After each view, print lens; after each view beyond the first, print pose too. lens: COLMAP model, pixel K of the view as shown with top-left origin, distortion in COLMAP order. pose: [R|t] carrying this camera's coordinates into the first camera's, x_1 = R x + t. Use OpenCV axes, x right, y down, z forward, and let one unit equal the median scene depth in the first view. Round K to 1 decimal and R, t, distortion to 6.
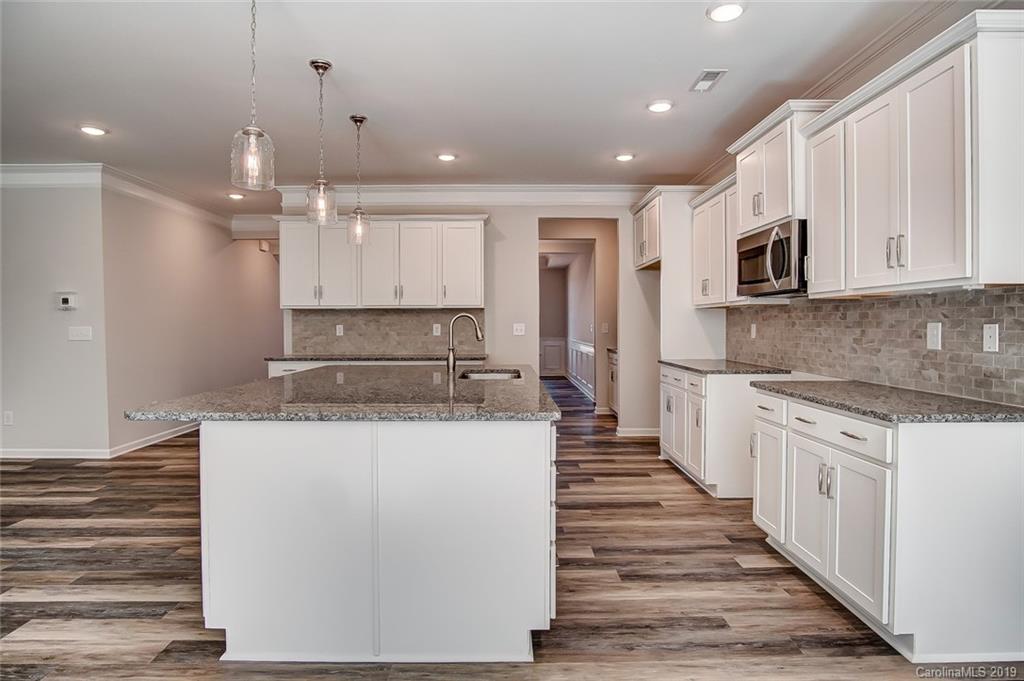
lens RADIAL K [[550.6, 0, 515.6], [0, 550.6, 331.9], [0, 0, 1]] dist [-0.017439, 0.001103]
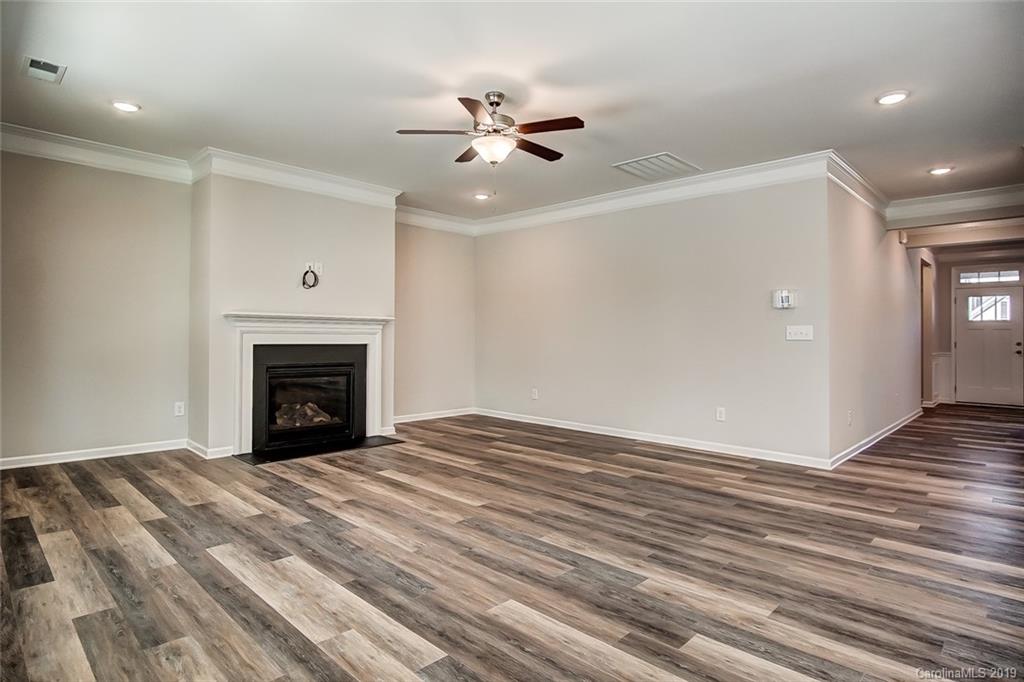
lens RADIAL K [[546.0, 0, 509.7], [0, 546.0, 325.4], [0, 0, 1]] dist [-0.029784, 0.001099]
pose [[0.701599, -0.007909, -0.712528, -0.617202], [-0.018638, 0.999393, -0.029446, 0.034909], [0.712328, 0.033939, 0.701026, -0.036184]]
